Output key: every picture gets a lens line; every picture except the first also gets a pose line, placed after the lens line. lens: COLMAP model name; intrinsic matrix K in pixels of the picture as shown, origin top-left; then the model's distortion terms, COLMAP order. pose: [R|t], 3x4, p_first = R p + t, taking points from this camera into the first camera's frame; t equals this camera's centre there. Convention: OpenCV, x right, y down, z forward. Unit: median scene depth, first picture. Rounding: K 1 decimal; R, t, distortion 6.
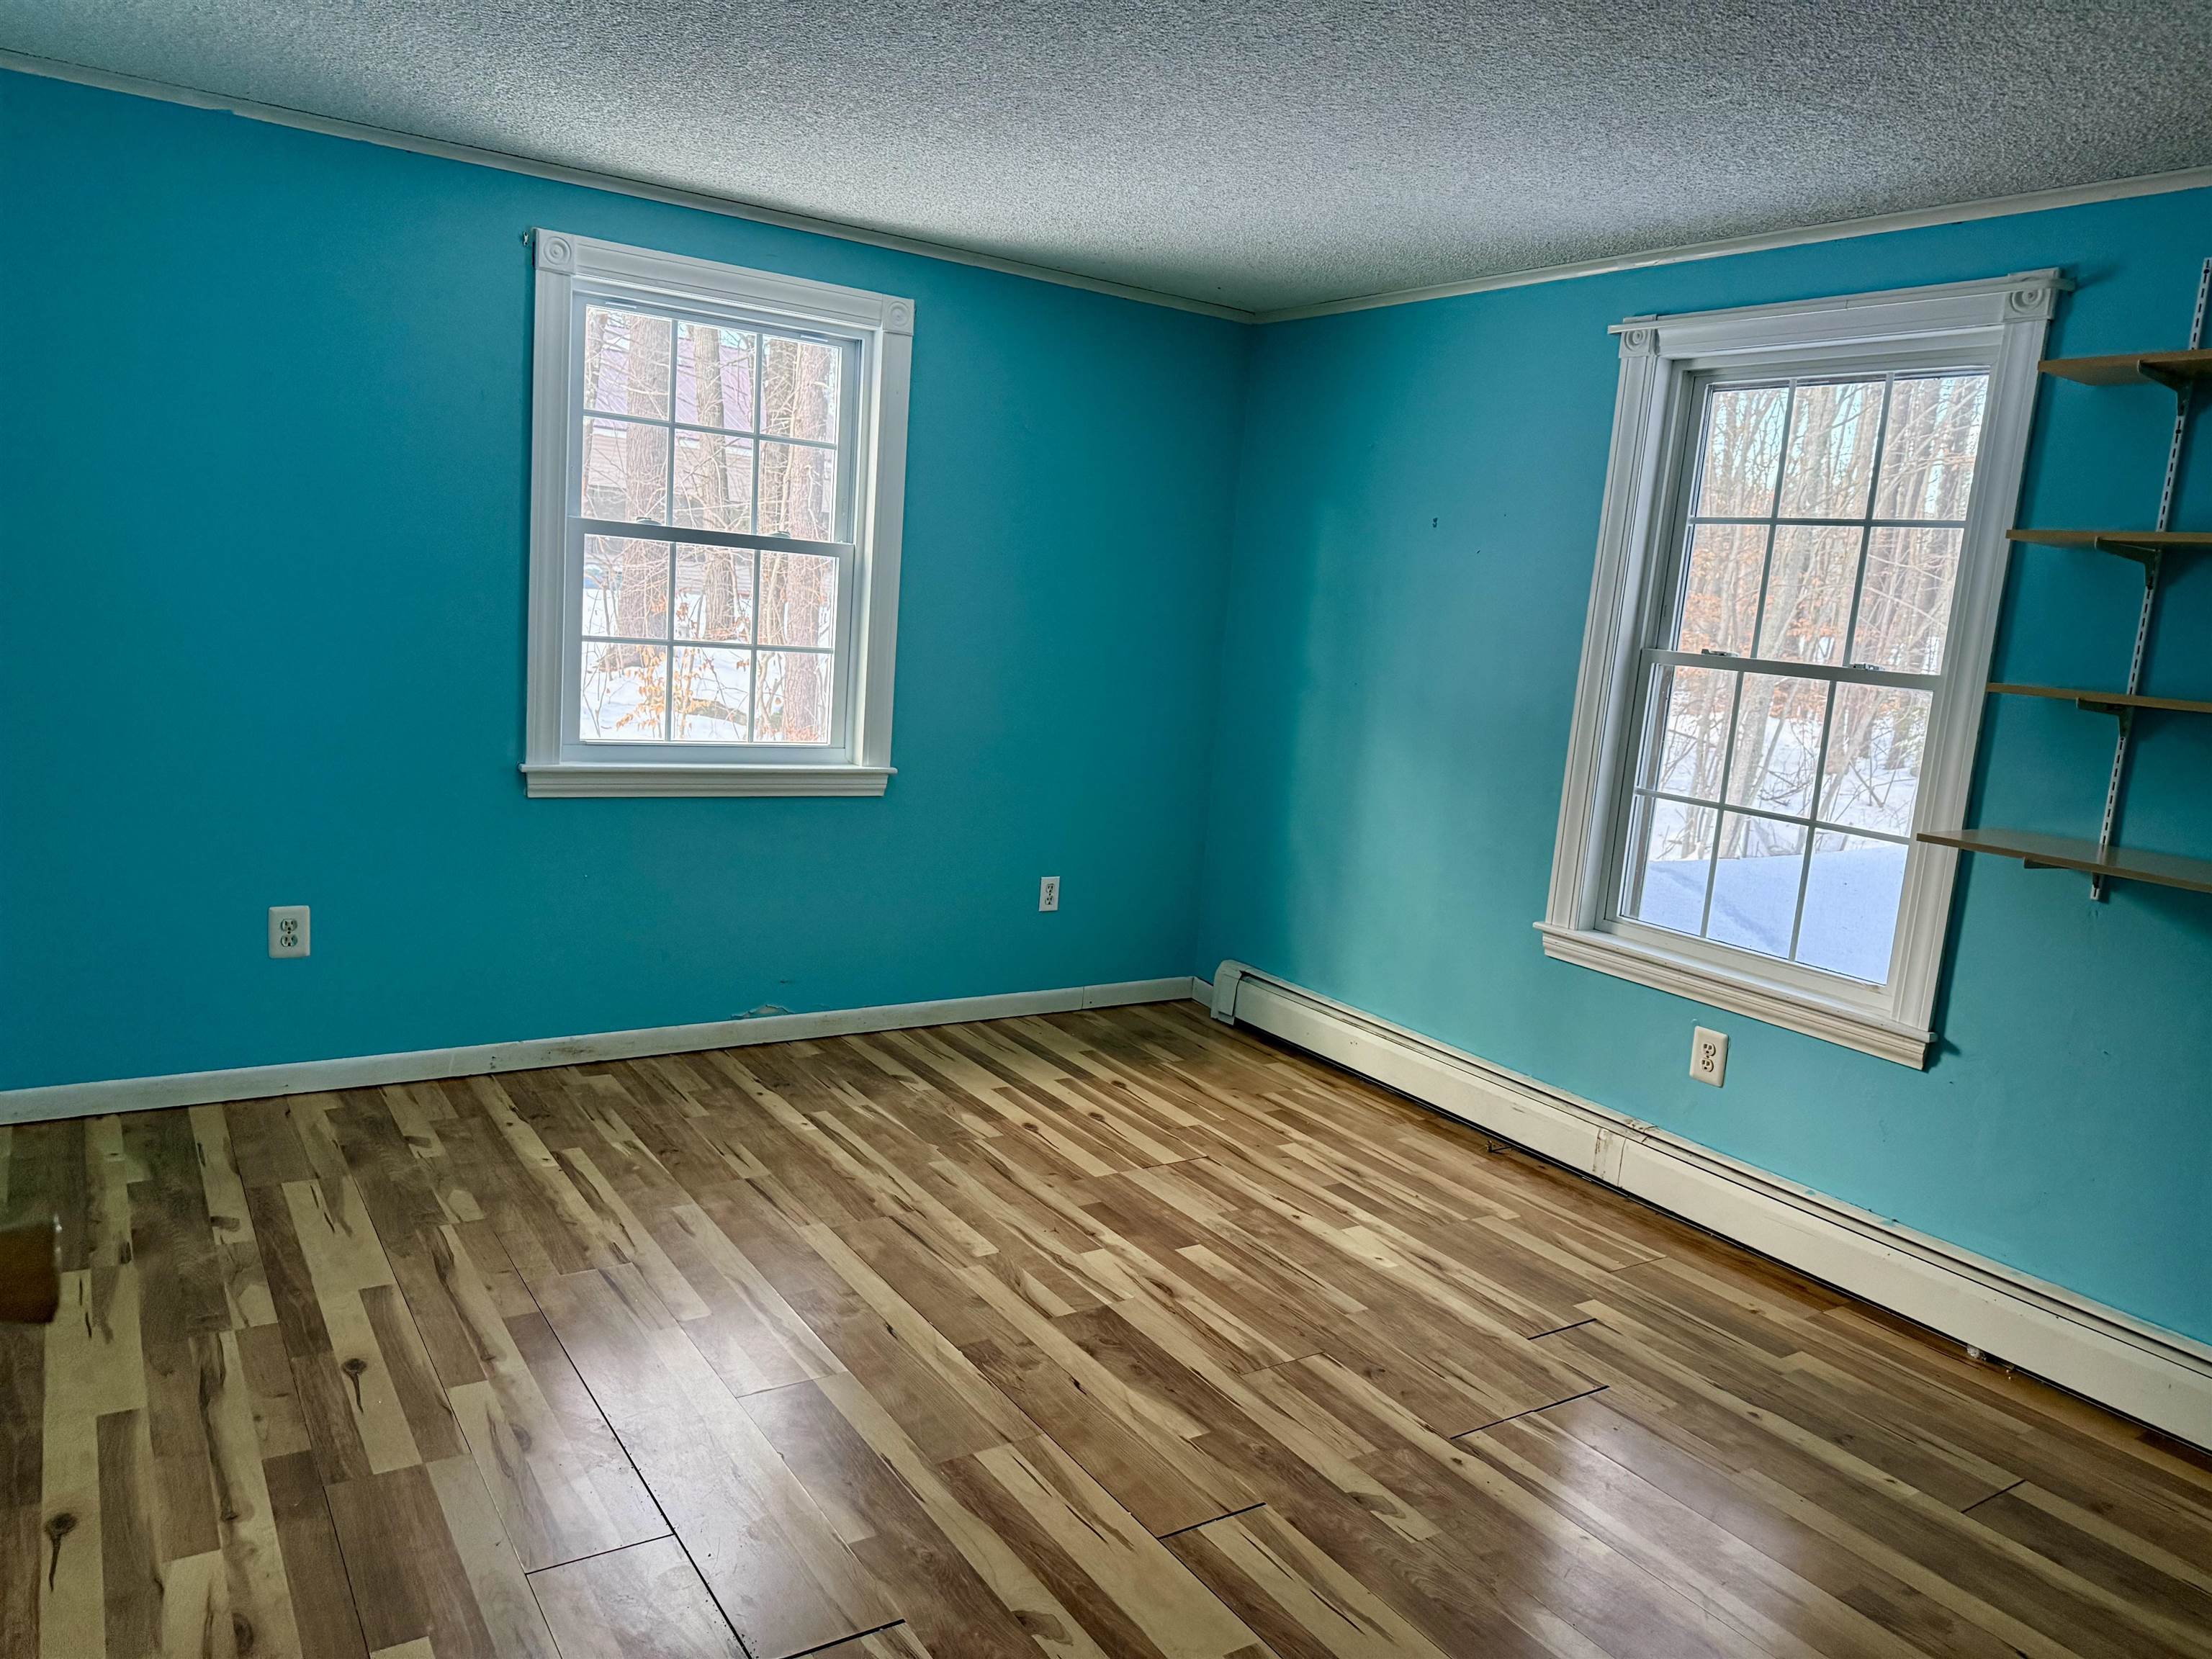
lens RADIAL K [[1557.1, 0, 1104.0], [0, 1557.1, 828.4], [0, 0, 1]] dist [0.076921, -0.094372]
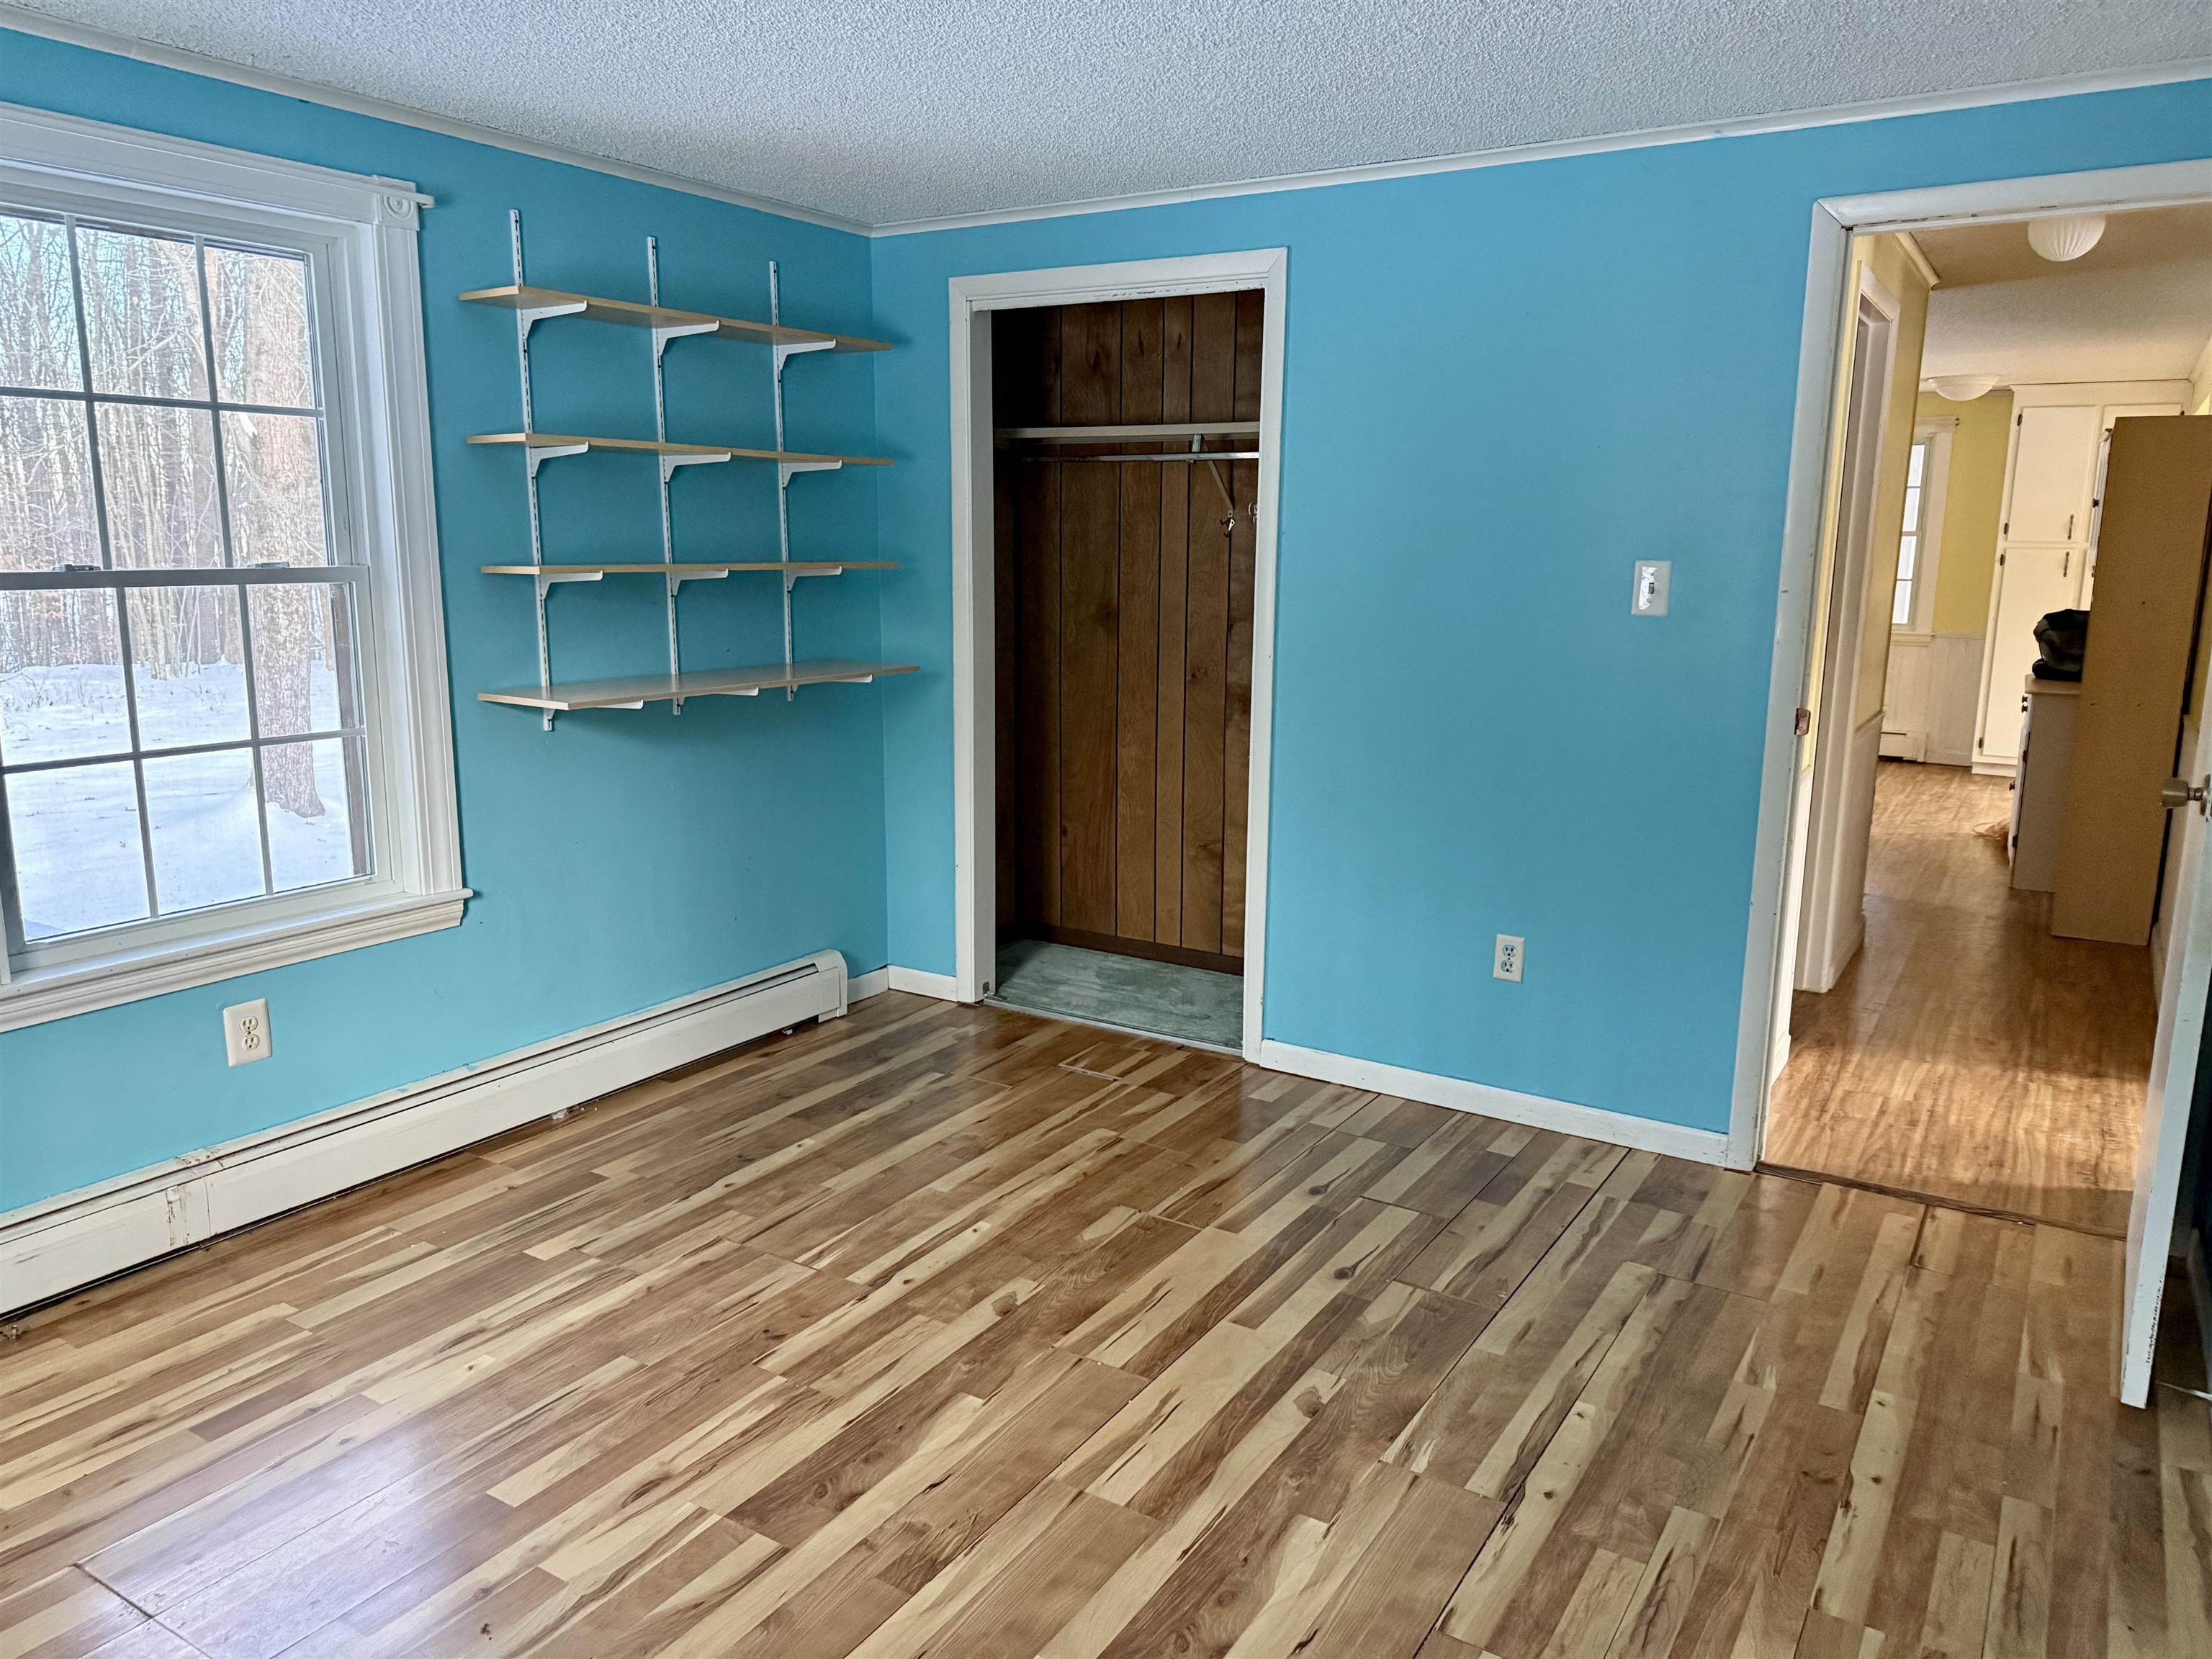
lens RADIAL K [[1557.1, 0, 1103.9], [0, 1557.1, 832.1], [0, 0, 1]] dist [0.076921, -0.094372]
pose [[-0.413692, -0.249788, 0.875480, -0.642222], [0.103778, 0.942419, 0.317926, -0.220659], [-0.904483, 0.222379, -0.363948, 1.024828]]
